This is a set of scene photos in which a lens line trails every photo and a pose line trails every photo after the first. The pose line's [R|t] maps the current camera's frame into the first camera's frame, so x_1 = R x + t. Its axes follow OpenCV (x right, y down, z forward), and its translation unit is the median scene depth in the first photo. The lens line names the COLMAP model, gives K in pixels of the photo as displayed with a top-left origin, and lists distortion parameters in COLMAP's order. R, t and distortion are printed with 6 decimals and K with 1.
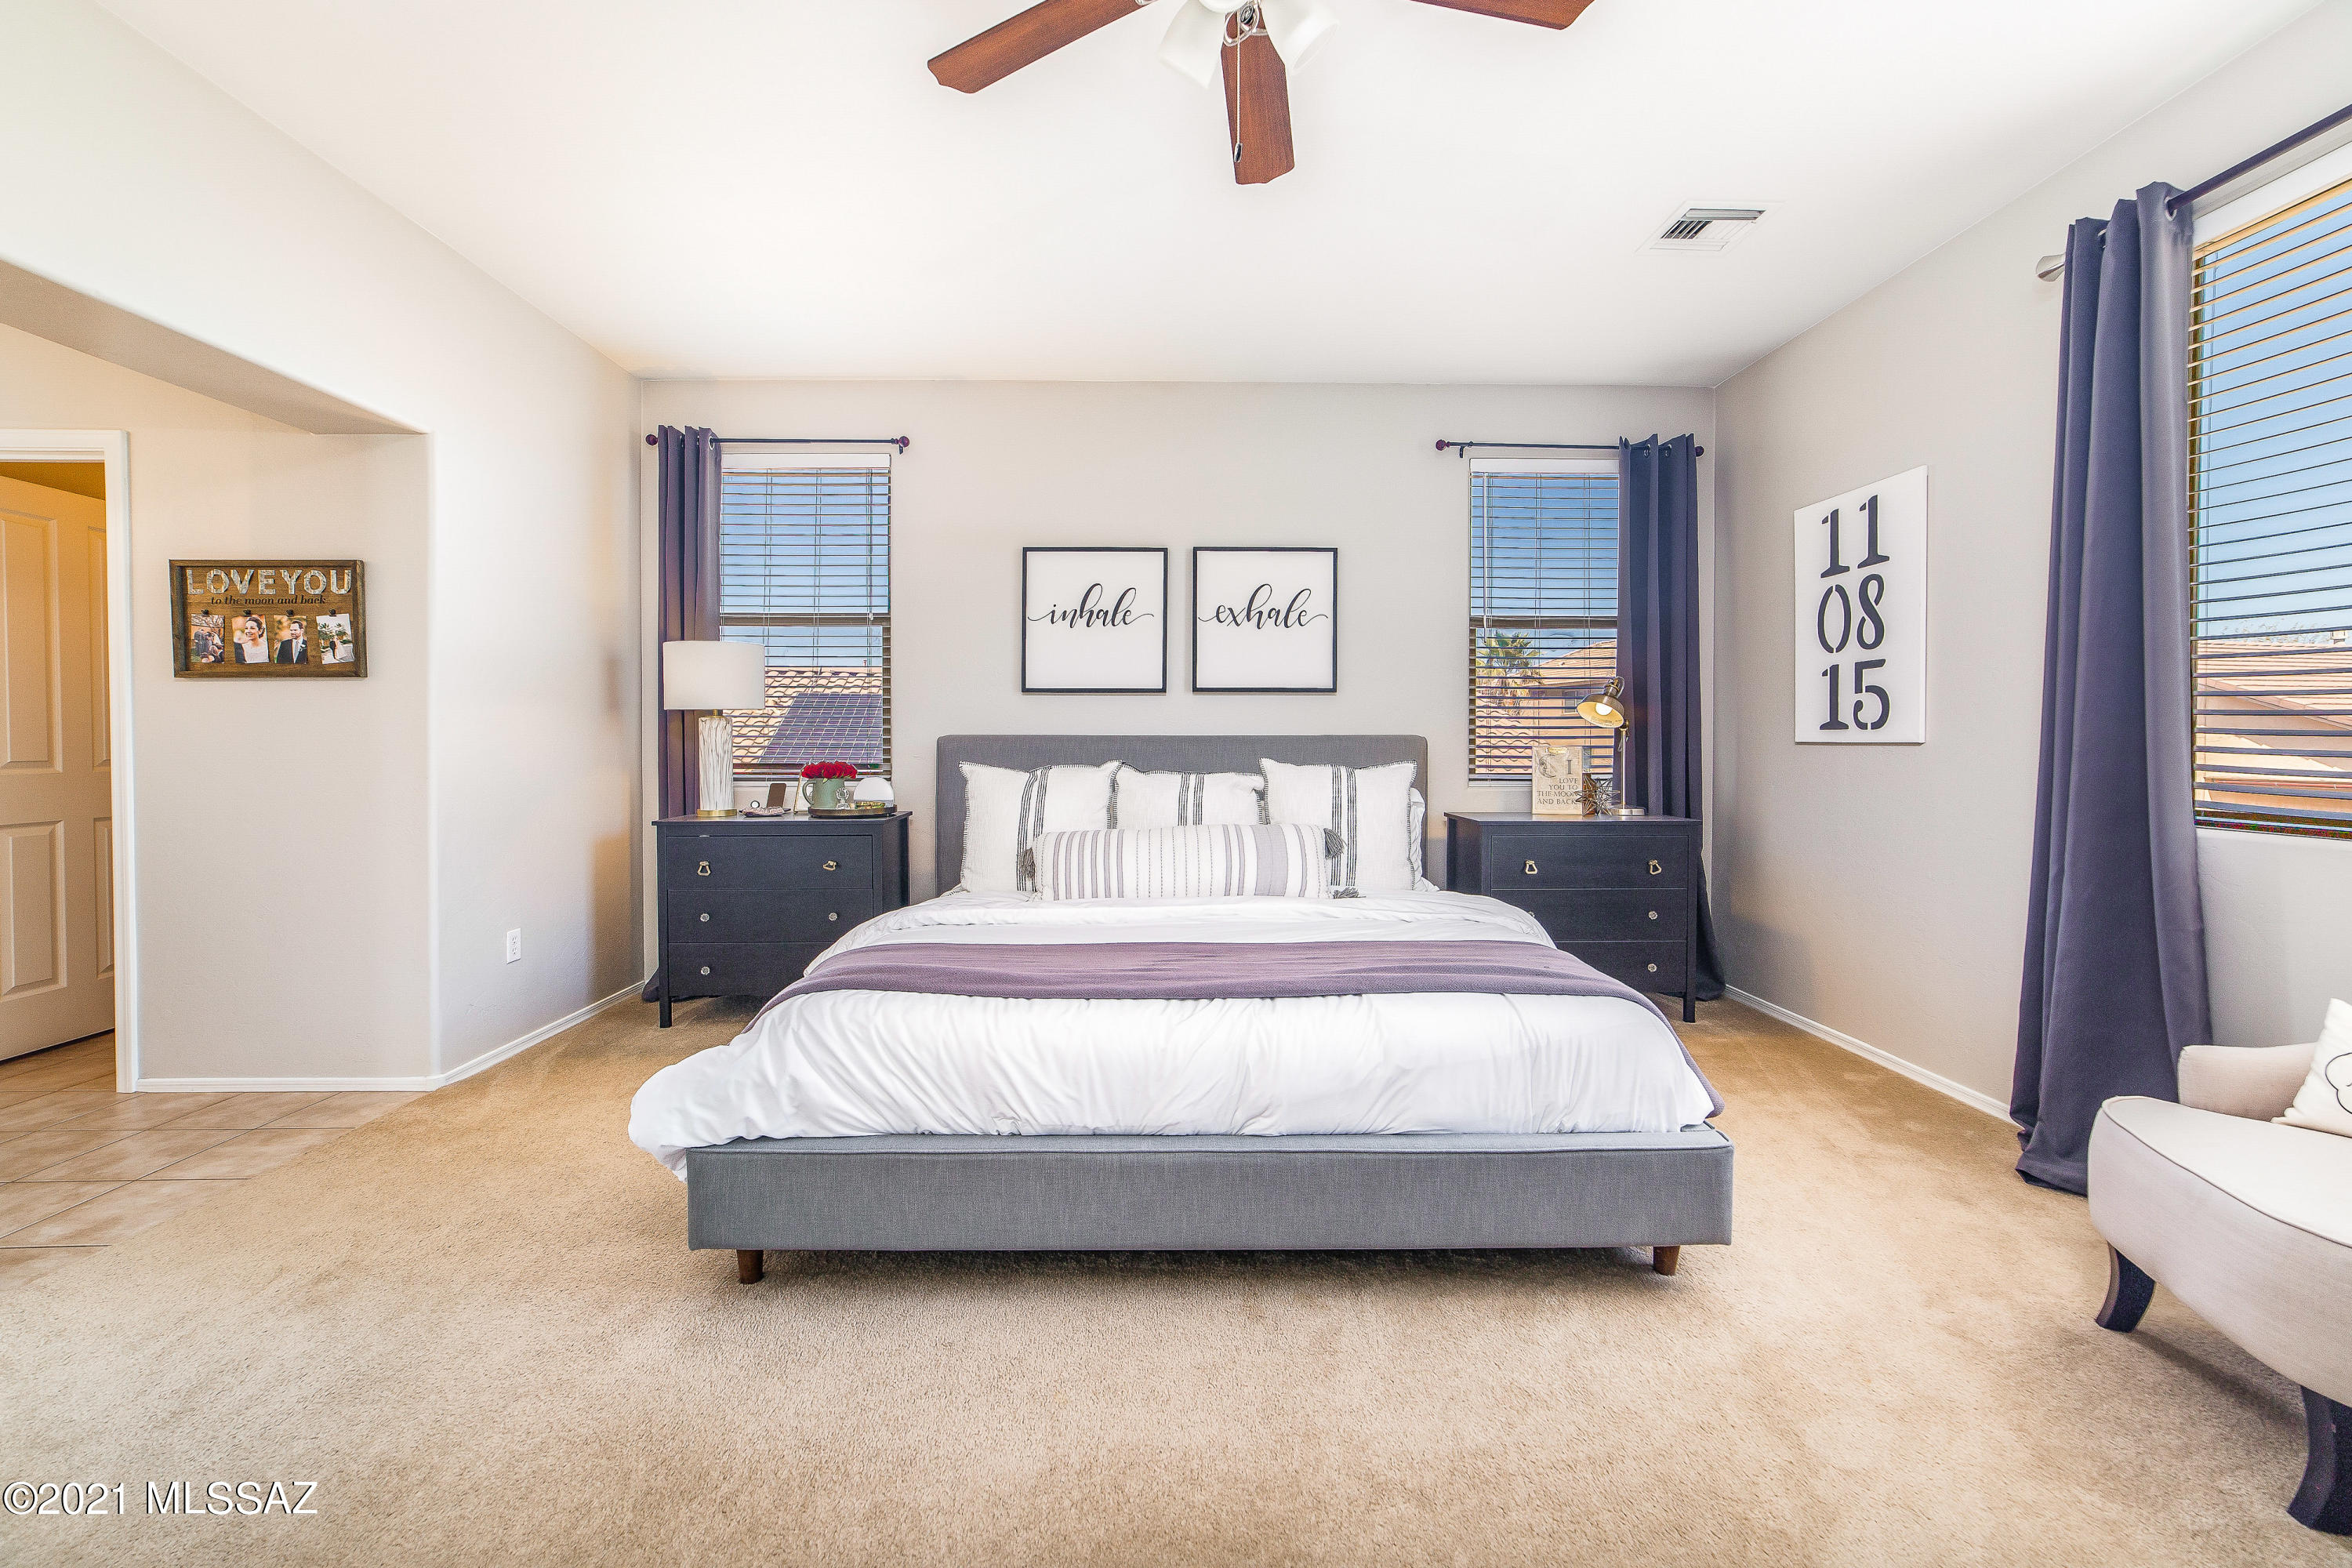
lens RADIAL K [[932.4, 0, 1178.5], [0, 932.4, 756.8], [0, 0, 1]] dist [-0.028032, 0.012319]
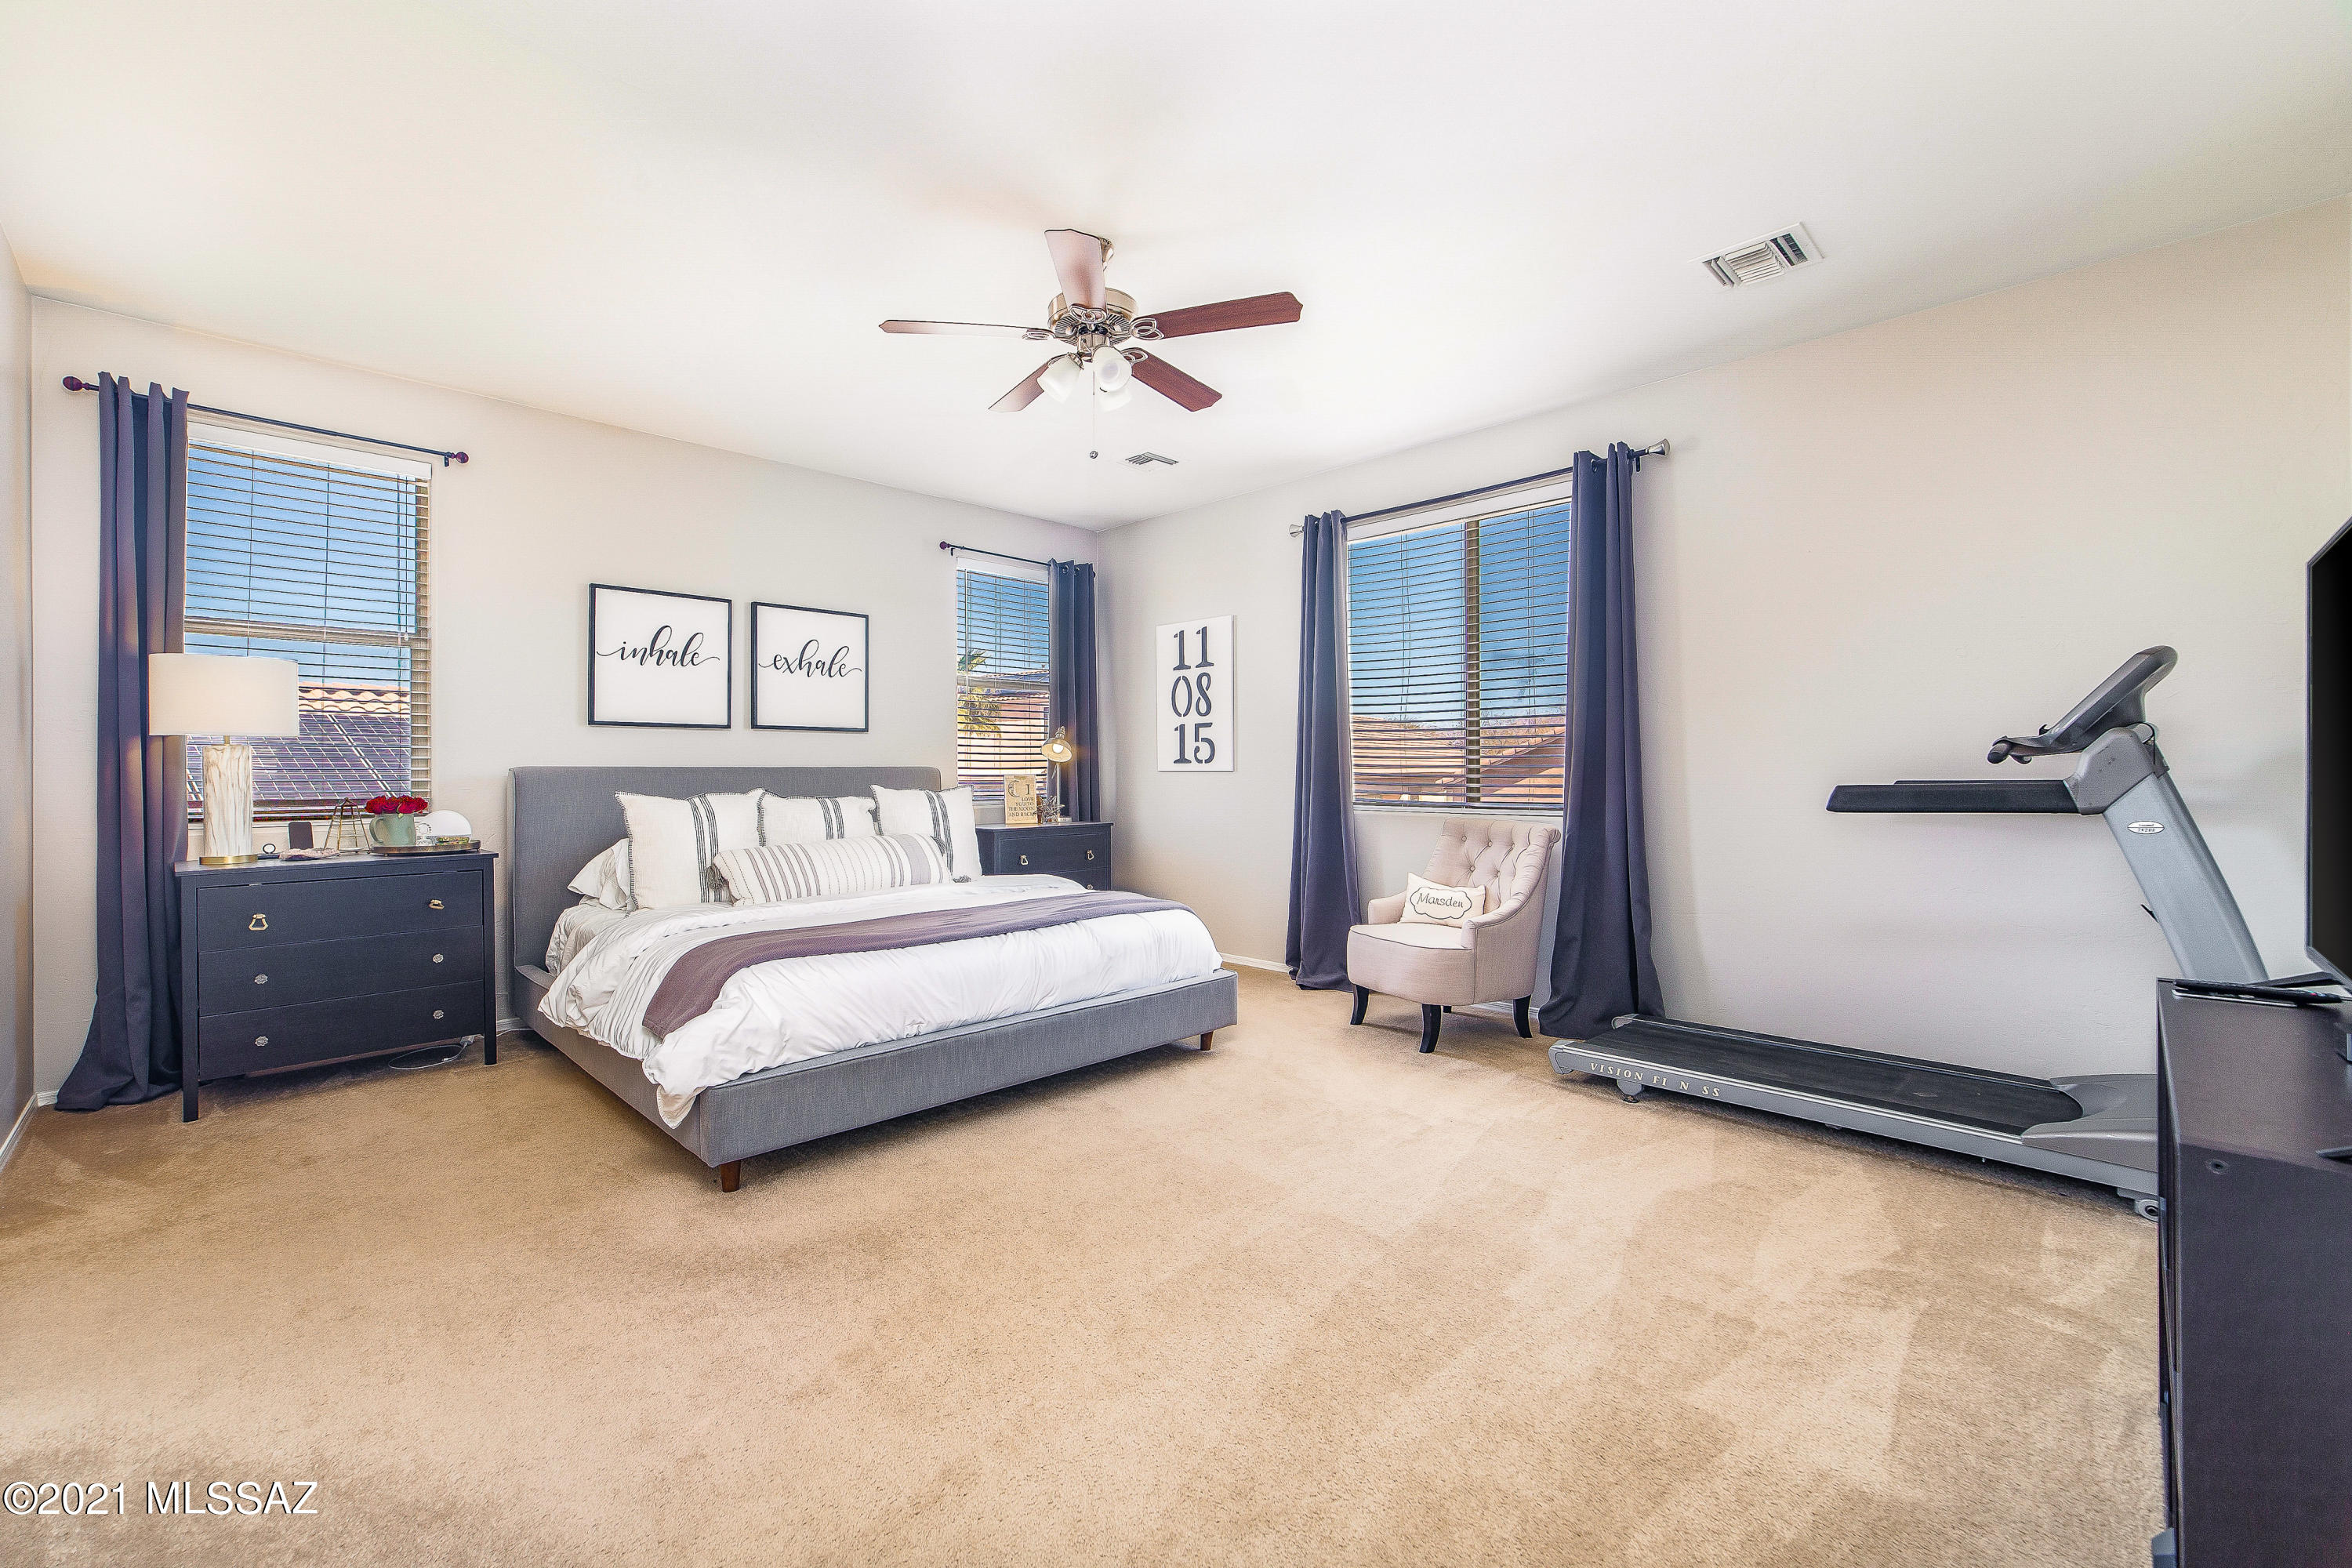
lens RADIAL K [[971.4, 0, 1116.1], [0, 971.4, 769.9], [0, 0, 1]] dist [-0.000141, 0.000011]
pose [[0.744500, -0.002307, 0.667619, -0.527616], [0.013398, 0.999844, -0.011487, 0.000524], [-0.667488, 0.017497, 0.744415, -0.209829]]
